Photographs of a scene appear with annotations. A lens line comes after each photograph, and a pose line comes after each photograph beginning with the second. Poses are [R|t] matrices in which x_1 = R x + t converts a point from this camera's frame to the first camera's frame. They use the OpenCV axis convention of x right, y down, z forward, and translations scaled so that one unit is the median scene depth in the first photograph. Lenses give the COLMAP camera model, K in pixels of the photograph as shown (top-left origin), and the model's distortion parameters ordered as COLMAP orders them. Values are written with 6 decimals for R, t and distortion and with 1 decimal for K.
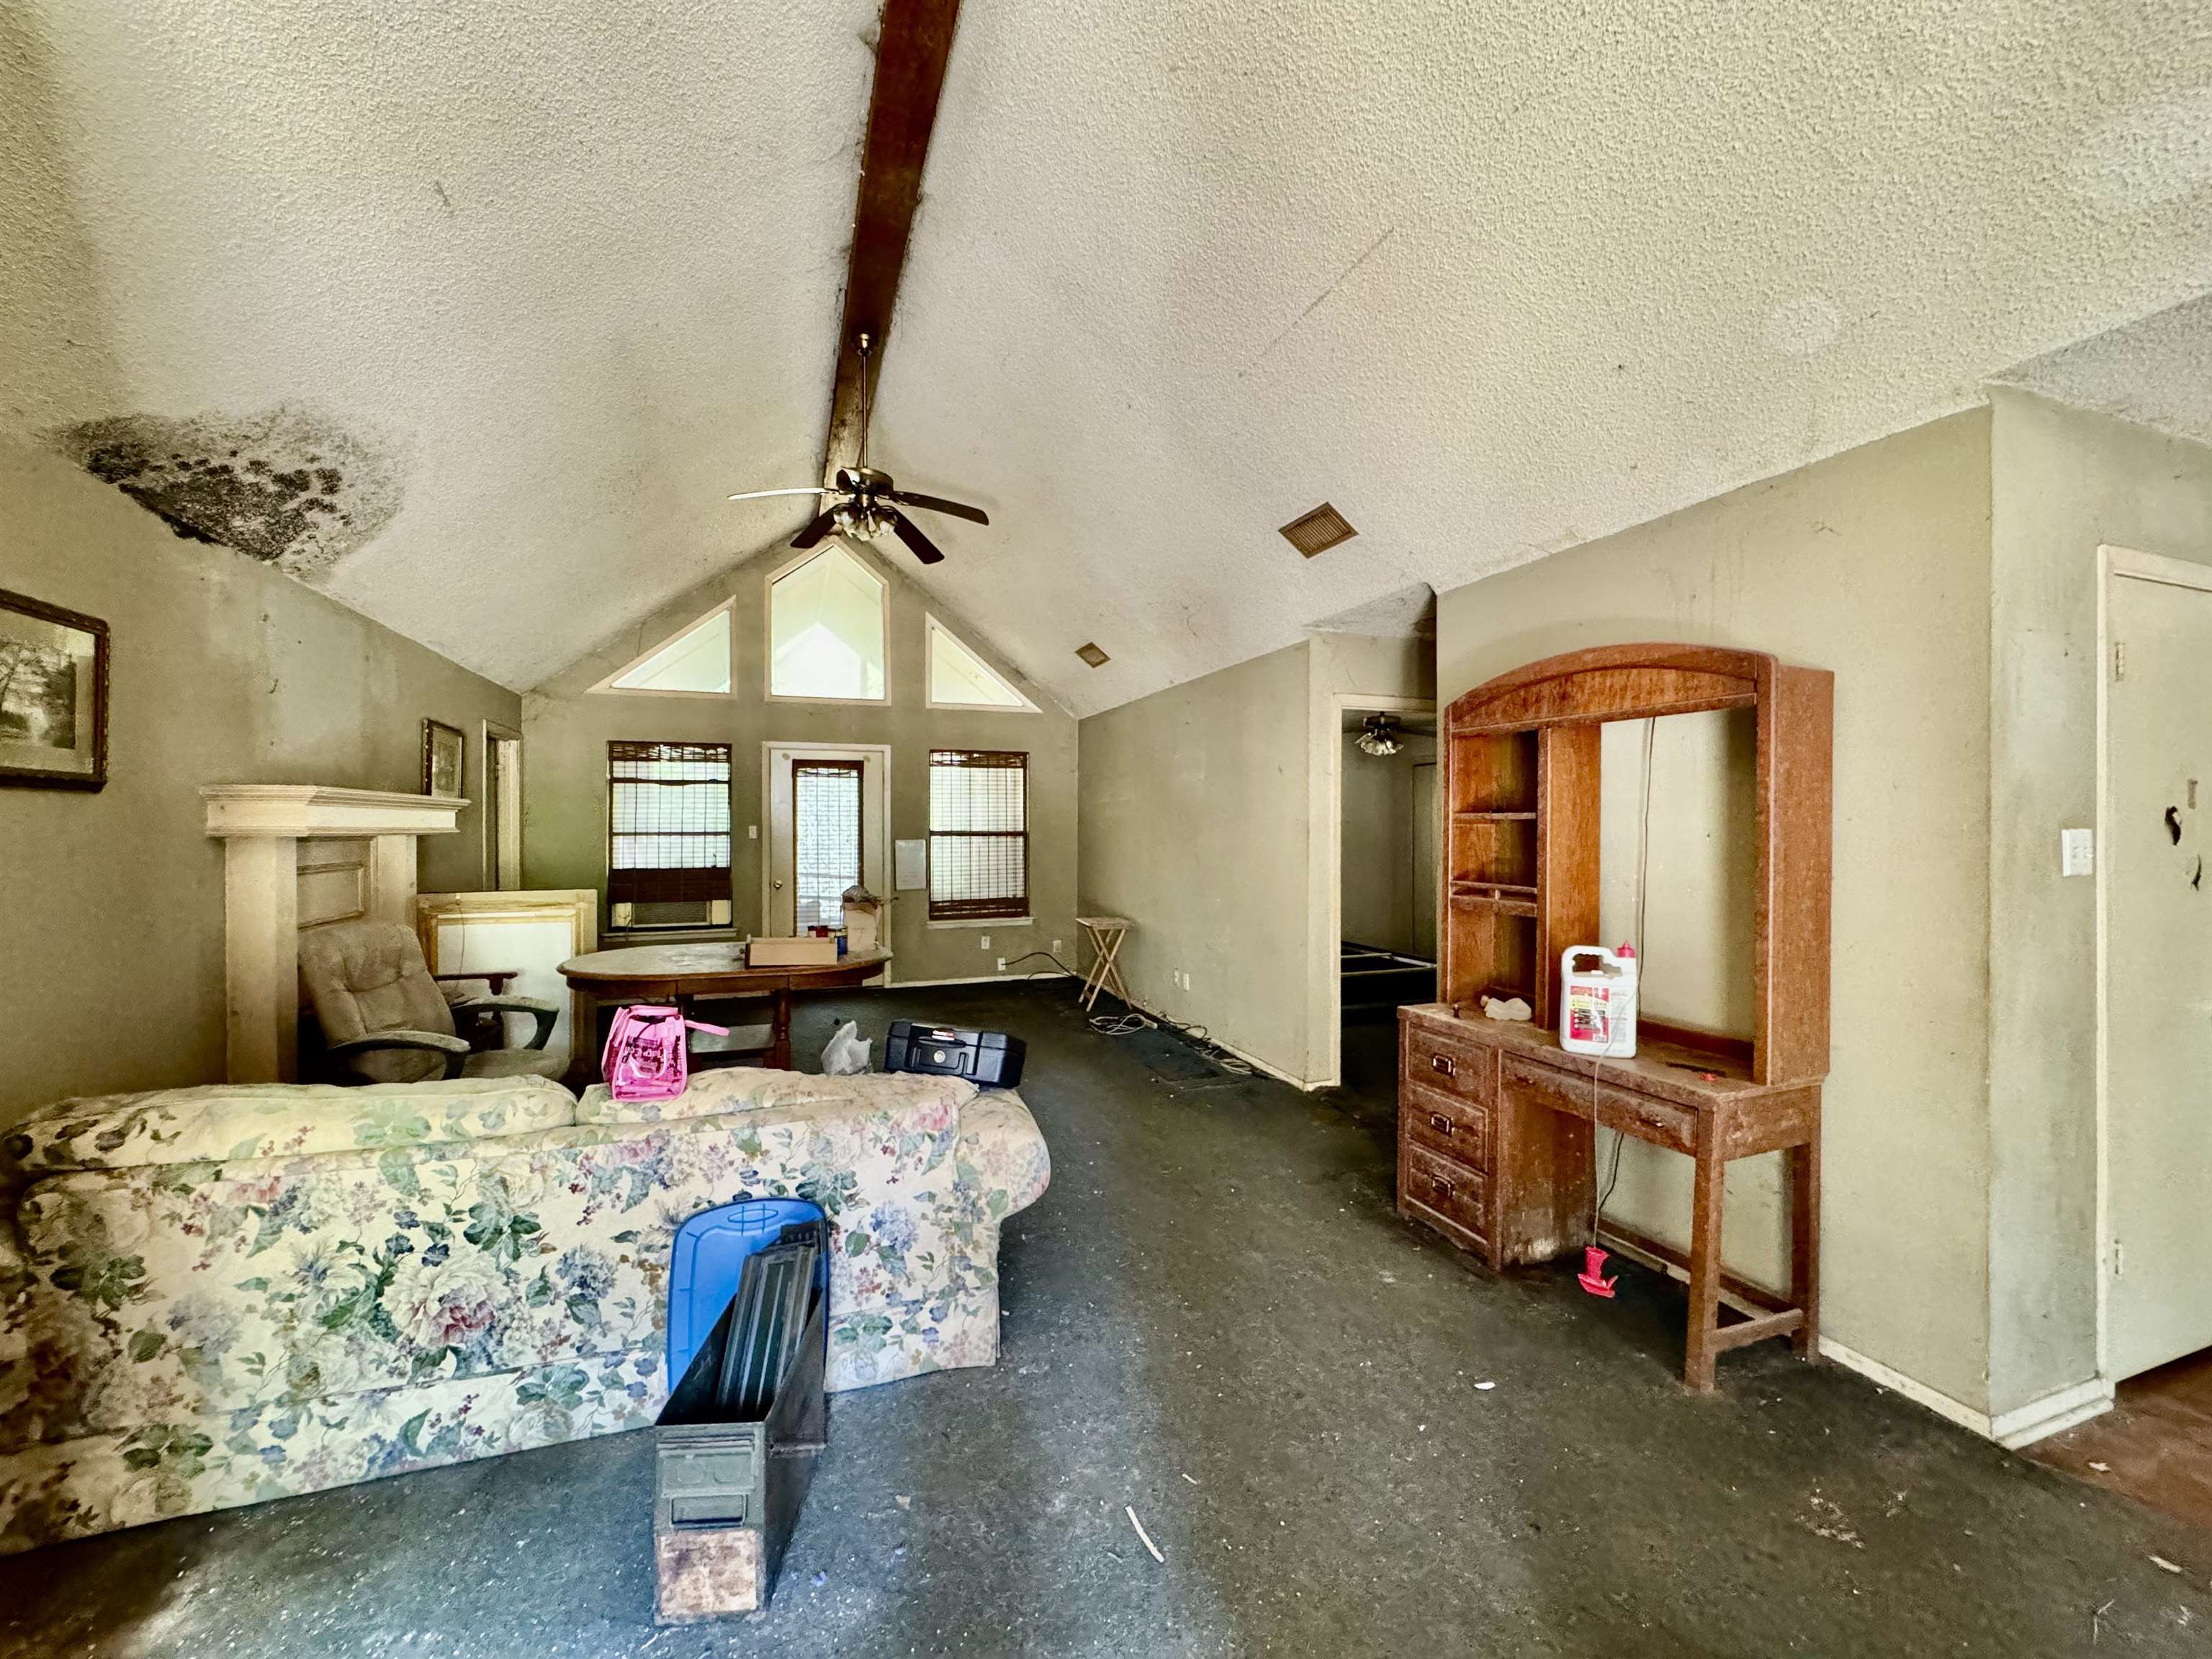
lens RADIAL K [[884.8, 0, 1102.5], [0, 884.8, 827.8], [0, 0, 1]] dist [-0.005902, 0.000533]
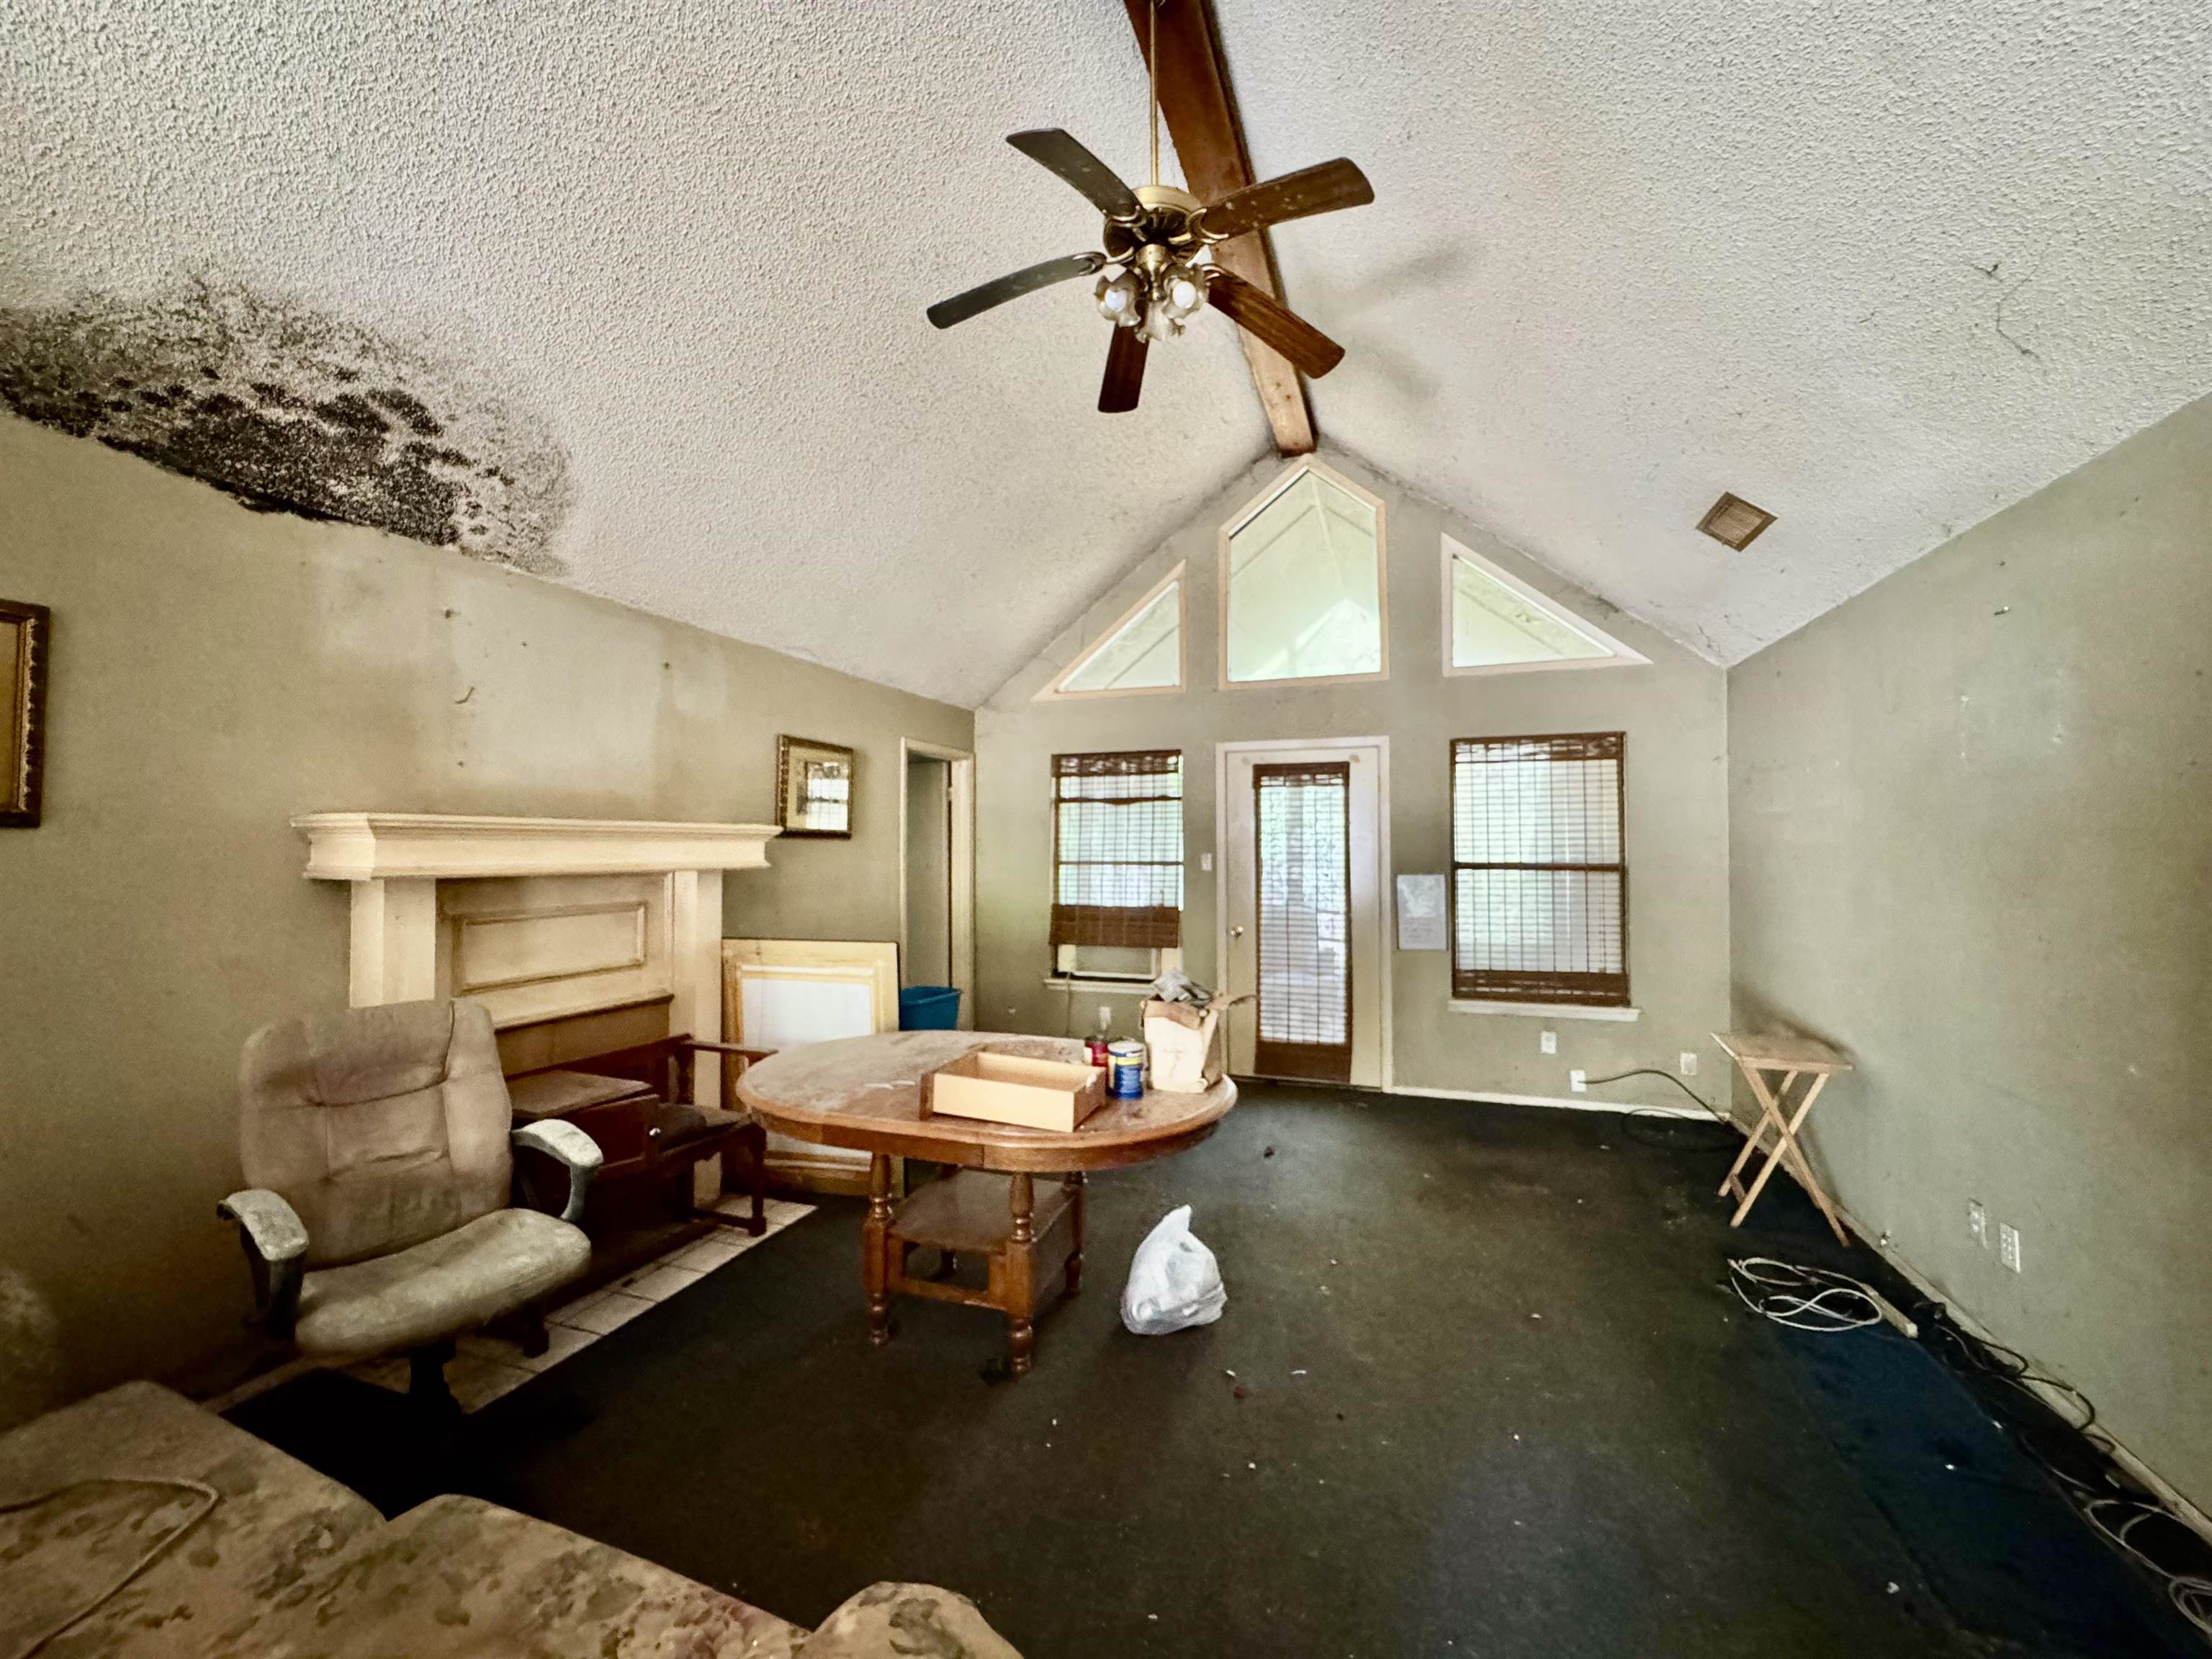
lens RADIAL K [[884.8, 0, 1105.0], [0, 884.8, 828.4], [0, 0, 1]] dist [-0.005902, 0.000533]
pose [[0.769375, -0.012527, -0.638674, 0.028740], [-0.000916, 0.999785, -0.020714, -0.008327], [0.638796, 0.016522, 0.769199, 0.348428]]
